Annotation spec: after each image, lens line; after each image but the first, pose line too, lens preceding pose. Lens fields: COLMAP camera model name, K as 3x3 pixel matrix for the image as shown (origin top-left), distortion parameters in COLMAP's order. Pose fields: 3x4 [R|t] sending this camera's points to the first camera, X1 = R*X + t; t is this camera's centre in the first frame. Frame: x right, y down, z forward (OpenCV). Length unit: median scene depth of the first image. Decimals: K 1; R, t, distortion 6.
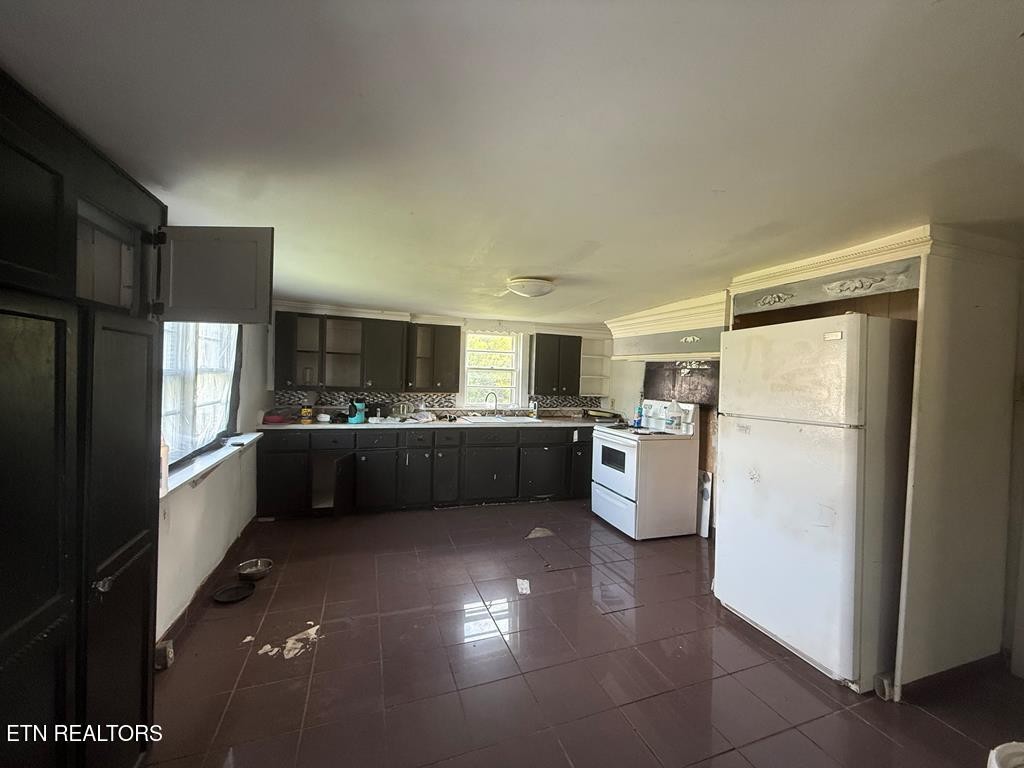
lens RADIAL K [[415.1, 0, 510.8], [0, 415.1, 380.4], [0, 0, 1]] dist [-0.001643, -0.000165]
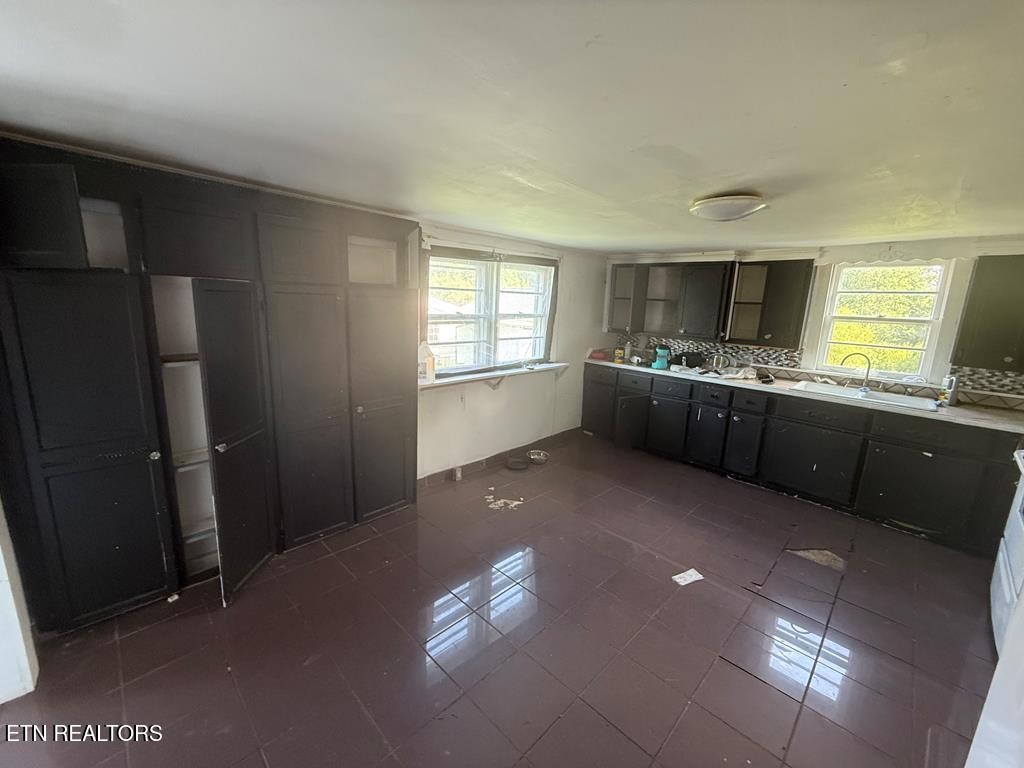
lens RADIAL K [[415.1, 0, 511.0], [0, 415.1, 382.6], [0, 0, 1]] dist [-0.001643, -0.000165]
pose [[0.415796, 0.160907, -0.895110, 0.378596], [-0.033743, 0.986276, 0.161620, -0.016496], [0.908831, -0.036997, 0.415520, 0.214966]]
